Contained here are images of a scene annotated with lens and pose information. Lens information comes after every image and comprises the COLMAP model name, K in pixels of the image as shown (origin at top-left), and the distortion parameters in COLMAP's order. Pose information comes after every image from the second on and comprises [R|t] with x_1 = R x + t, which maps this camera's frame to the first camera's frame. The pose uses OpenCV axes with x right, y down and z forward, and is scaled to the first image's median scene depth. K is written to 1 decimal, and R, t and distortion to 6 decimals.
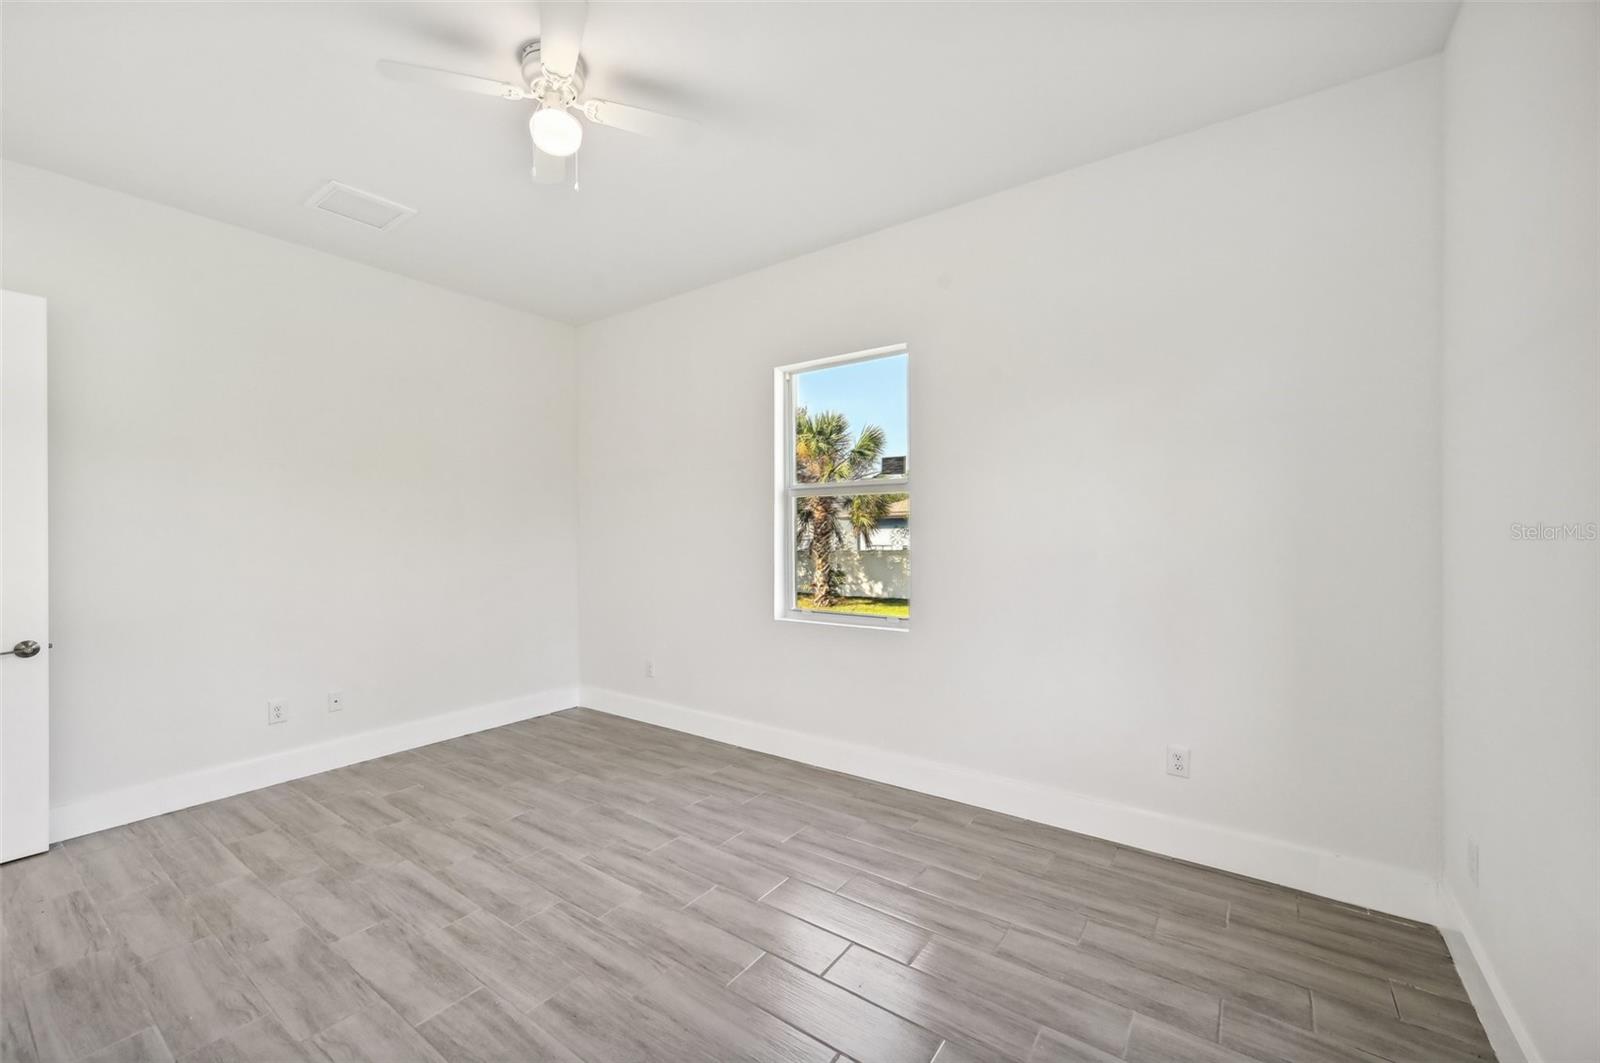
lens RADIAL K [[646.4, 0, 792.0], [0, 646.4, 523.3], [0, 0, 1]] dist [-0.000059, 0.001108]
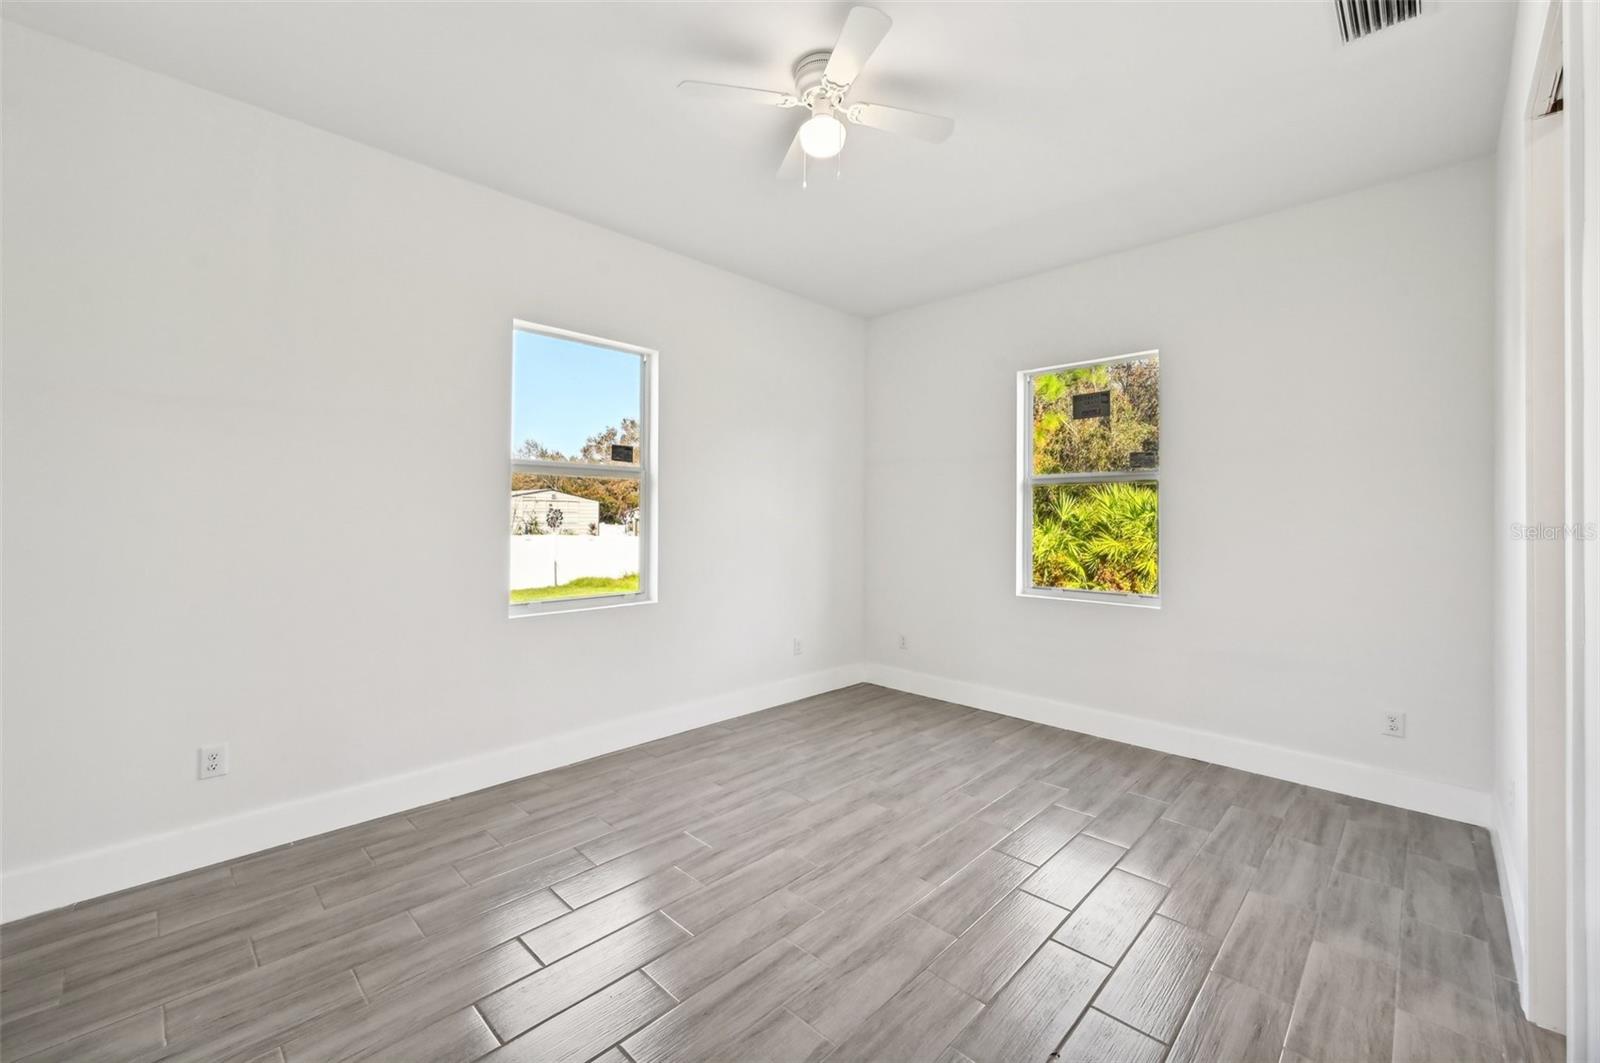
lens RADIAL K [[646.4, 0, 799.2], [0, 646.4, 537.3], [0, 0, 1]] dist [-0.000059, 0.001108]
pose [[0.142731, -0.025209, 0.989440, -1.098964], [-0.020761, 0.999379, 0.028457, 0.012166], [-0.989544, -0.024604, 0.142119, 0.704741]]
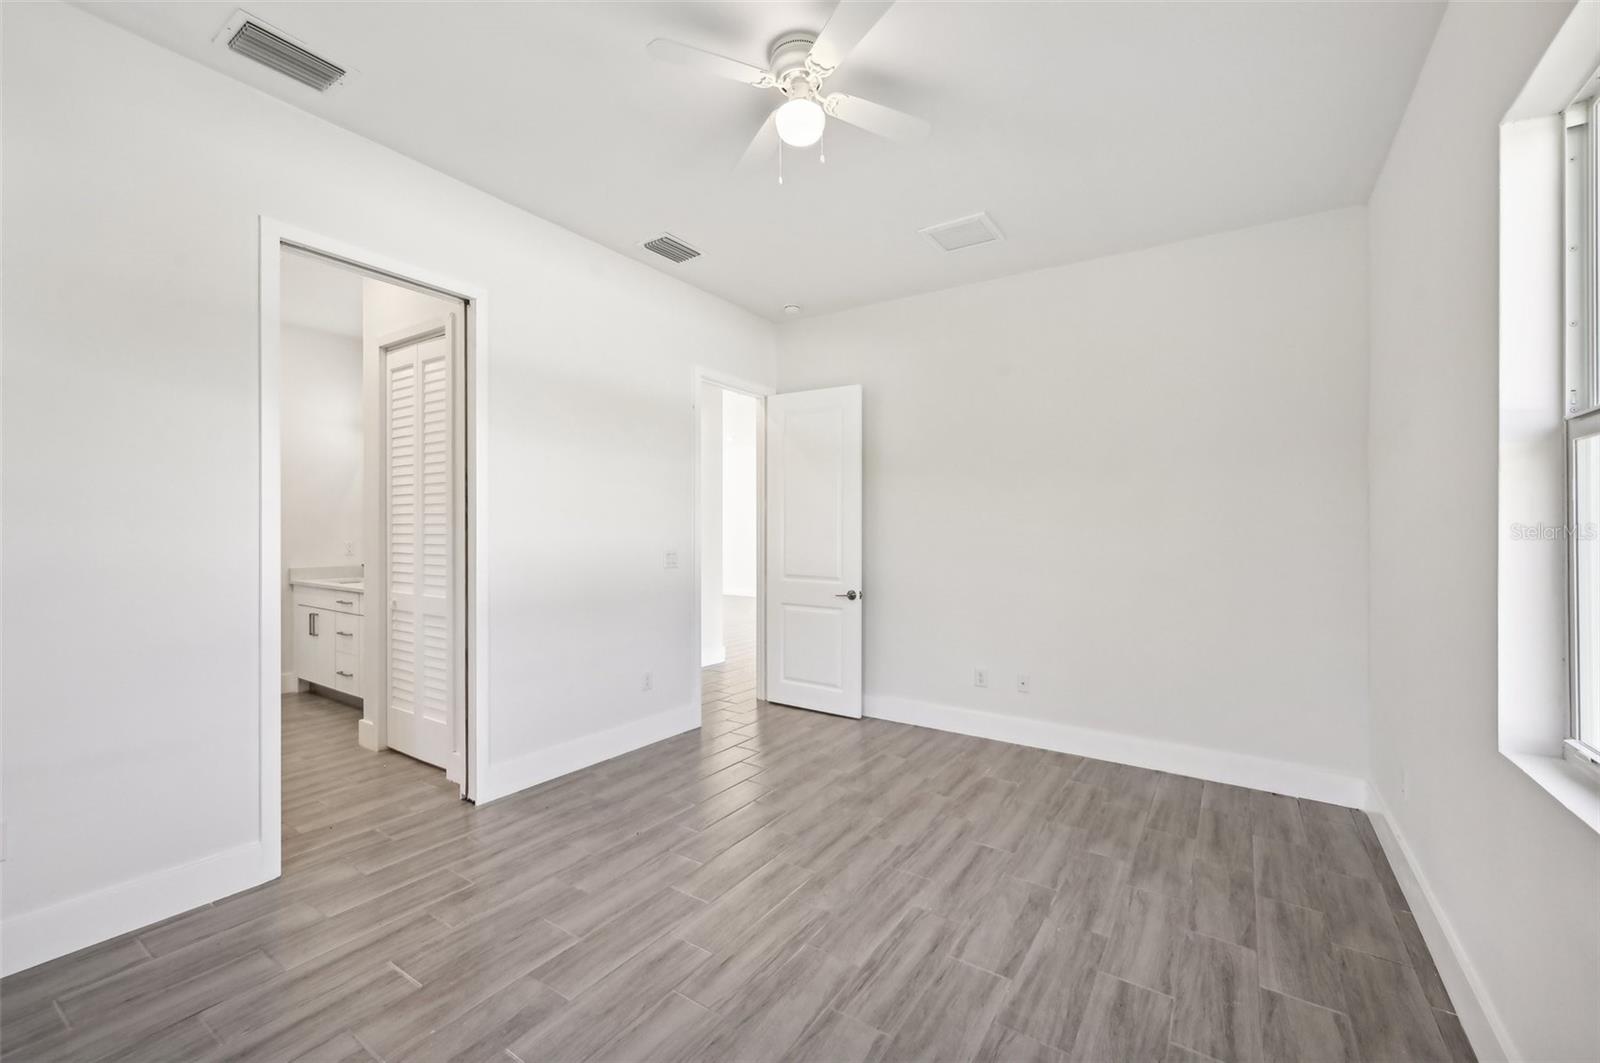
lens RADIAL K [[646.4, 0, 789.4], [0, 646.4, 533.4], [0, 0, 1]] dist [-0.000059, 0.001108]
pose [[0.029679, 0.010823, -0.999501, 0.494055], [0.004814, 0.999928, 0.010971, 0.007538], [0.999548, -0.005137, 0.029625, 0.753967]]
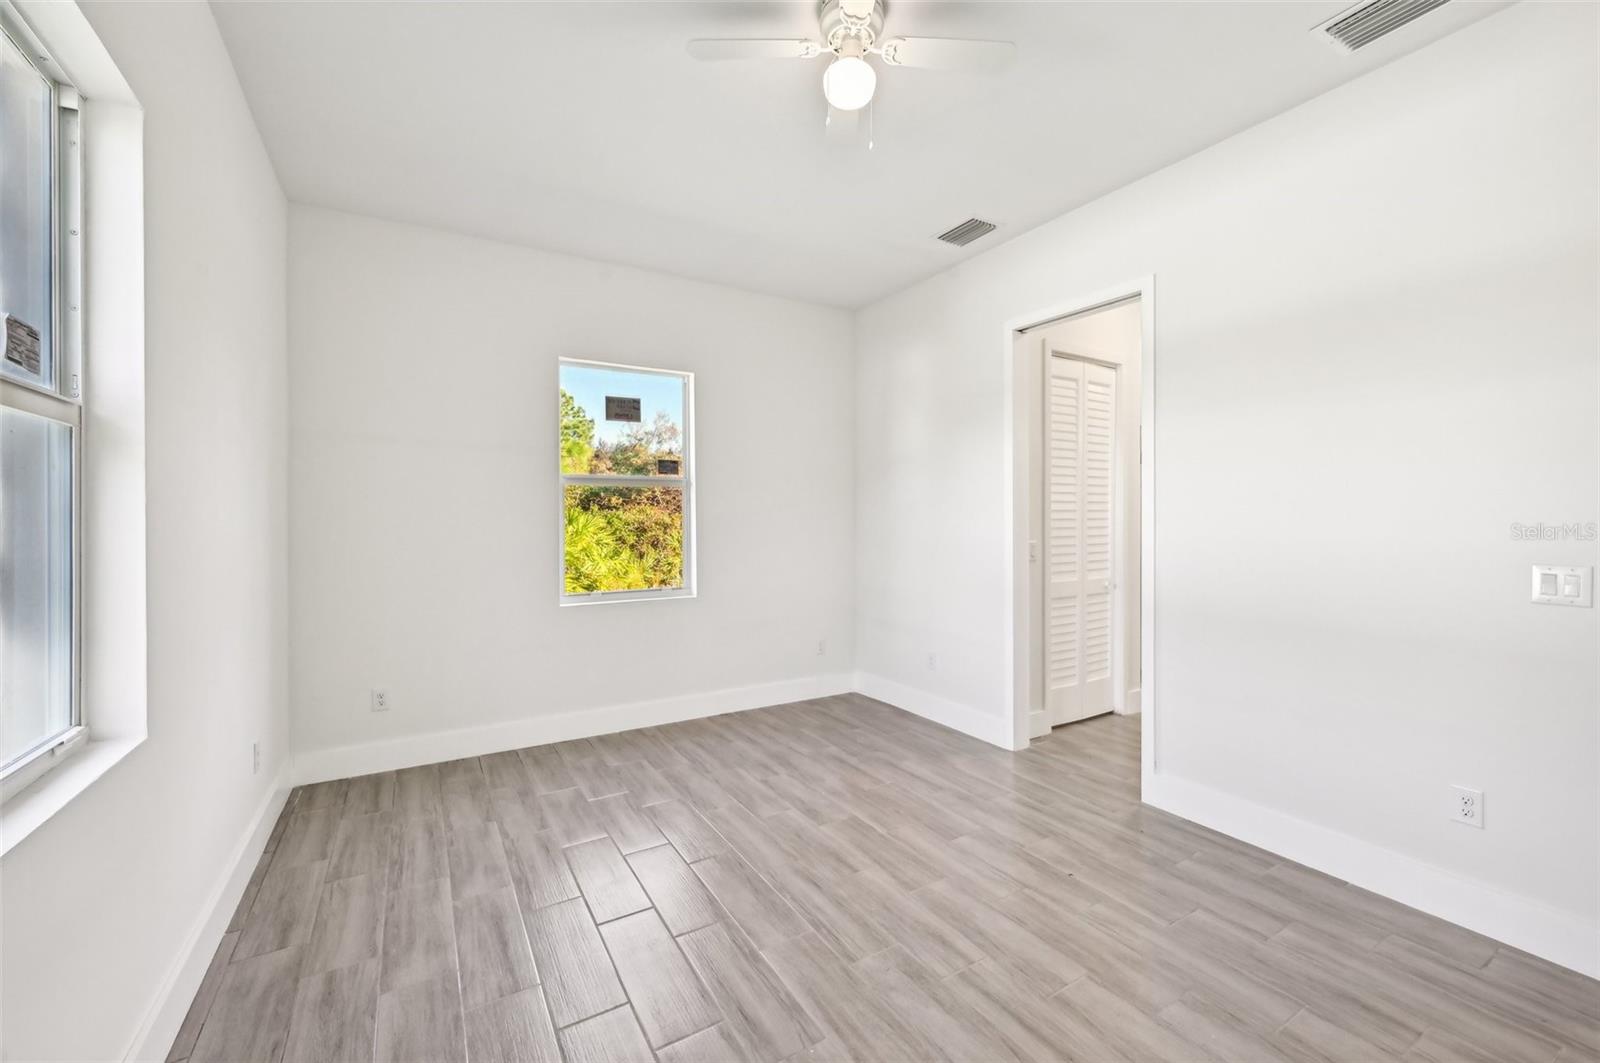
lens RADIAL K [[646.4, 0, 799.2], [0, 646.4, 530.6], [0, 0, 1]] dist [-0.000059, 0.001108]
pose [[-0.920592, 0.000850, 0.390526, -0.515185], [0.001730, 0.999997, 0.001901, 0.021243], [-0.390523, 0.002426, -0.920590, 1.483164]]
